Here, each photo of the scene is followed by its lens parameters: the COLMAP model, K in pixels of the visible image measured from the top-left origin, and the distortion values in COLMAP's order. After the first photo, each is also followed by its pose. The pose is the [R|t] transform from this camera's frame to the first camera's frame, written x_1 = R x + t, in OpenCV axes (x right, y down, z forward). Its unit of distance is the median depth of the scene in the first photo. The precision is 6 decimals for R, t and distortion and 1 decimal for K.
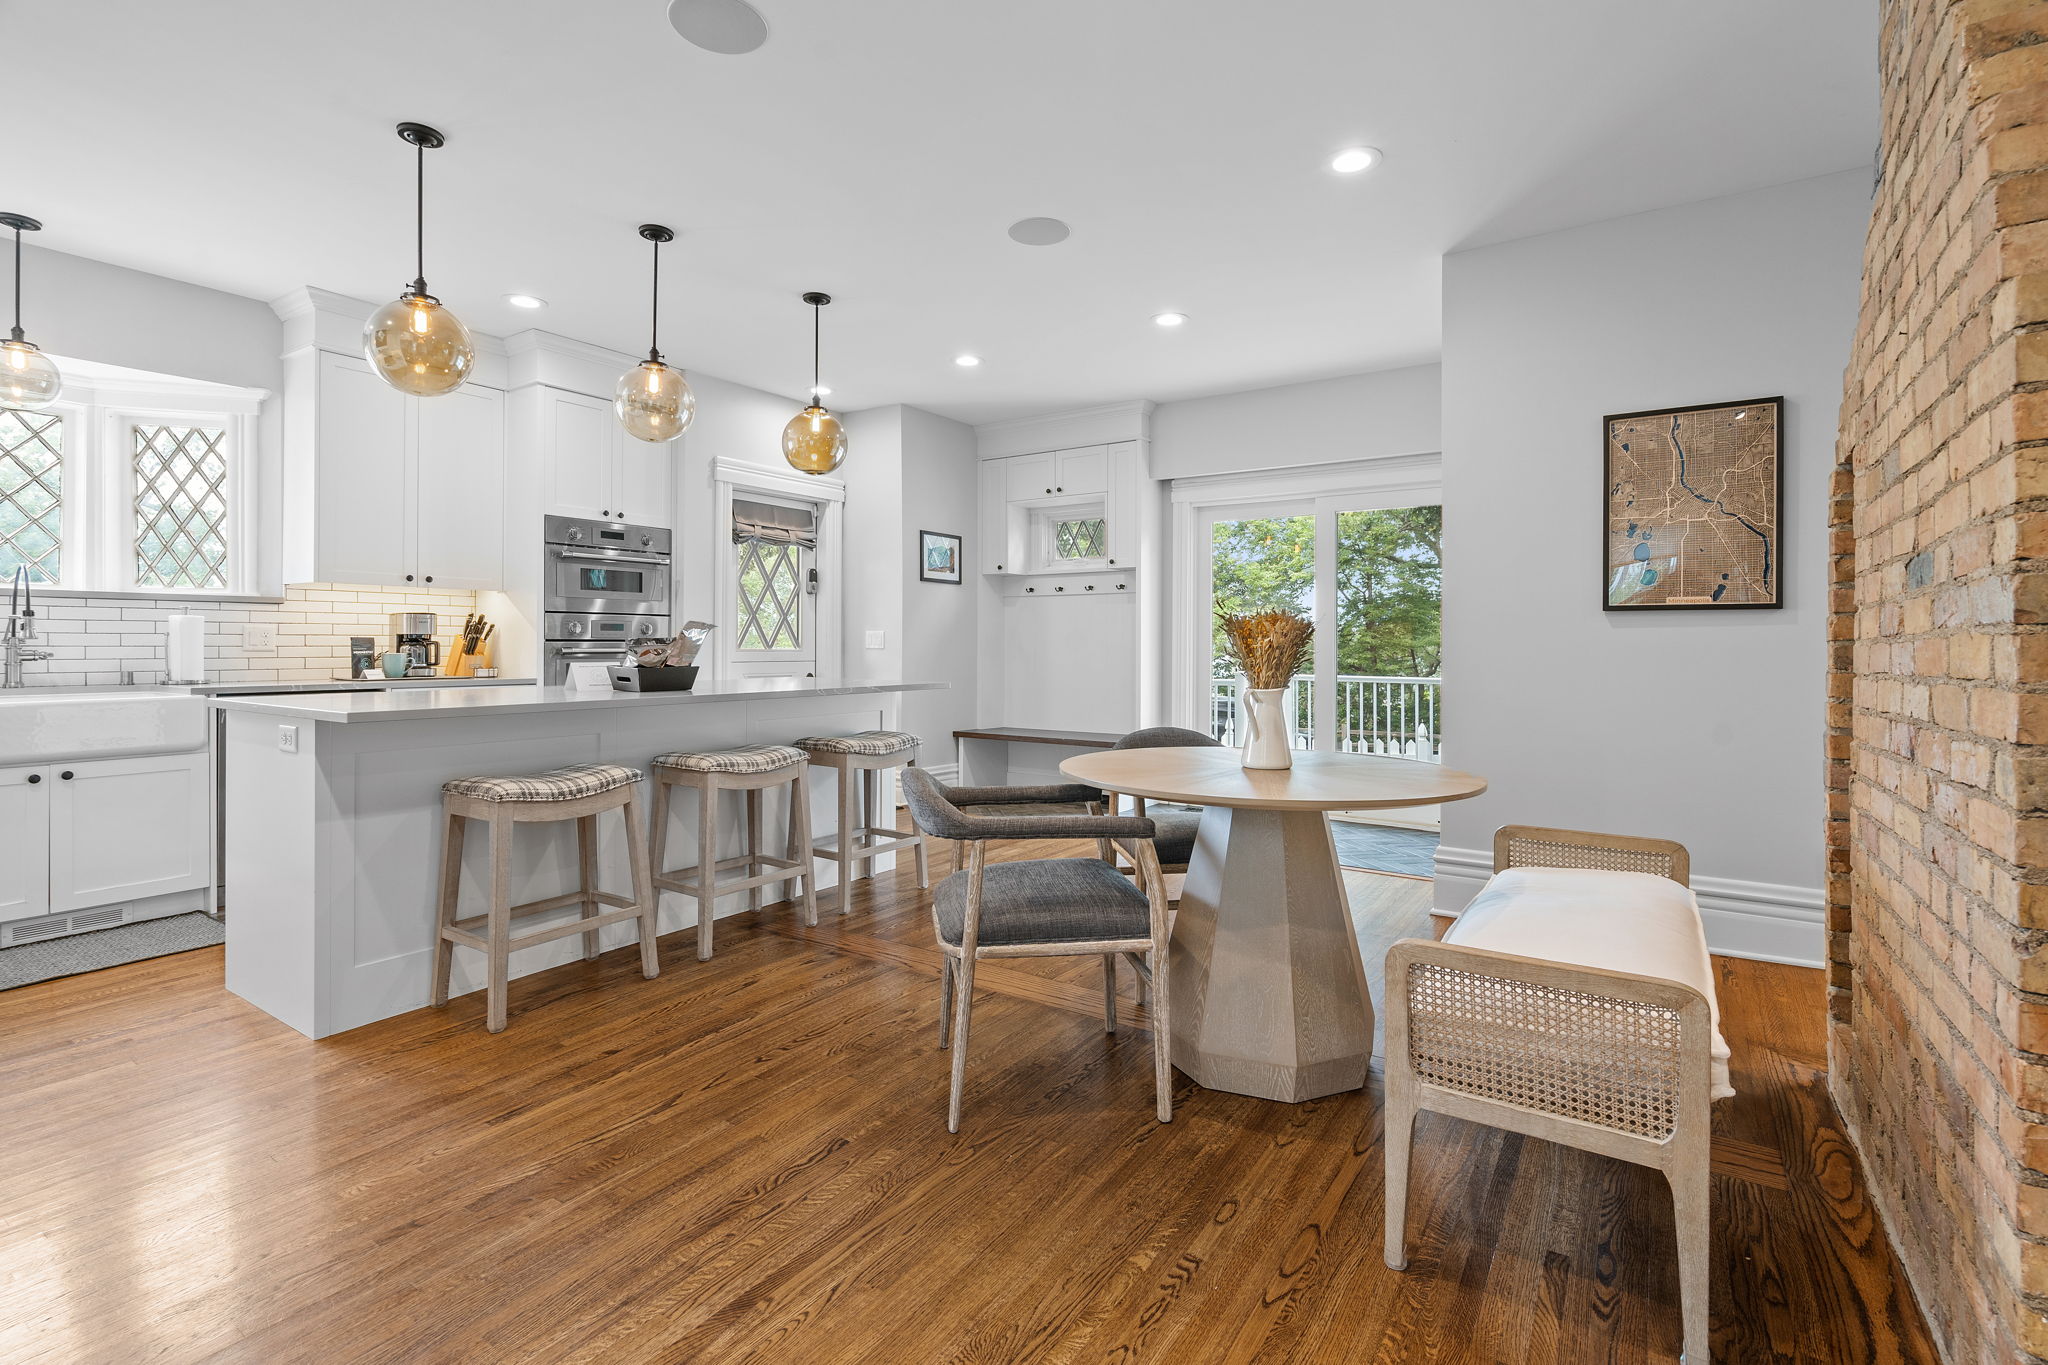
lens RADIAL K [[938.4, 0, 1051.0], [0, 938.4, 643.7], [0, 0, 1]] dist [-0.014322, 0.001811]
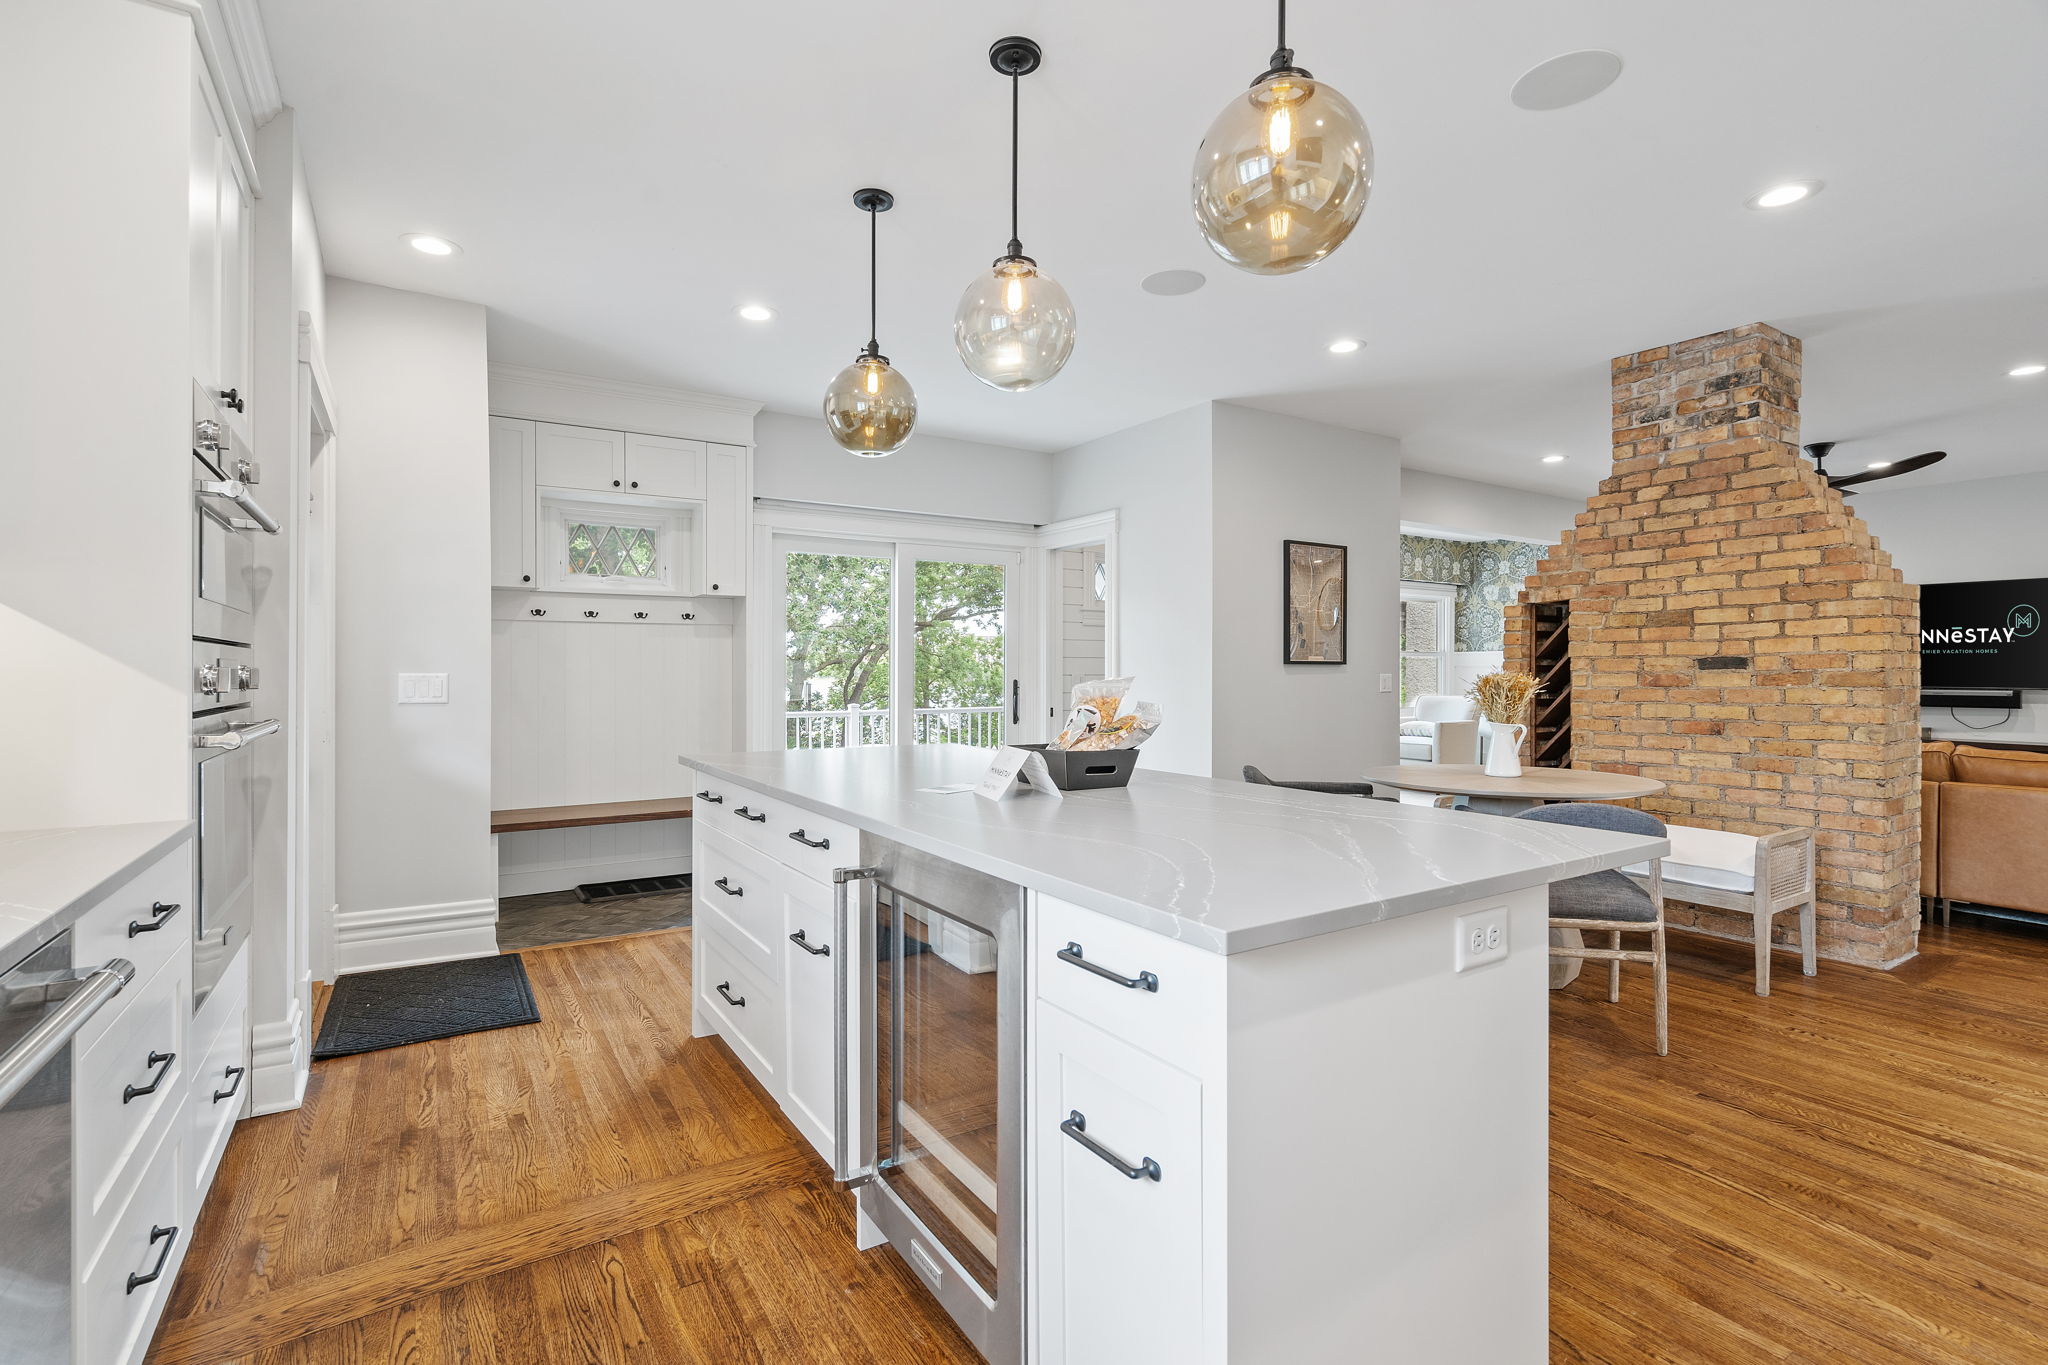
lens RADIAL K [[938.4, 0, 999.4], [0, 938.4, 680.6], [0, 0, 1]] dist [-0.014322, 0.001811]
pose [[0.428579, -0.010533, 0.903443, -1.519020], [0.002068, 0.999941, 0.010678, -0.037524], [-0.903502, -0.002708, 0.428575, 1.140371]]
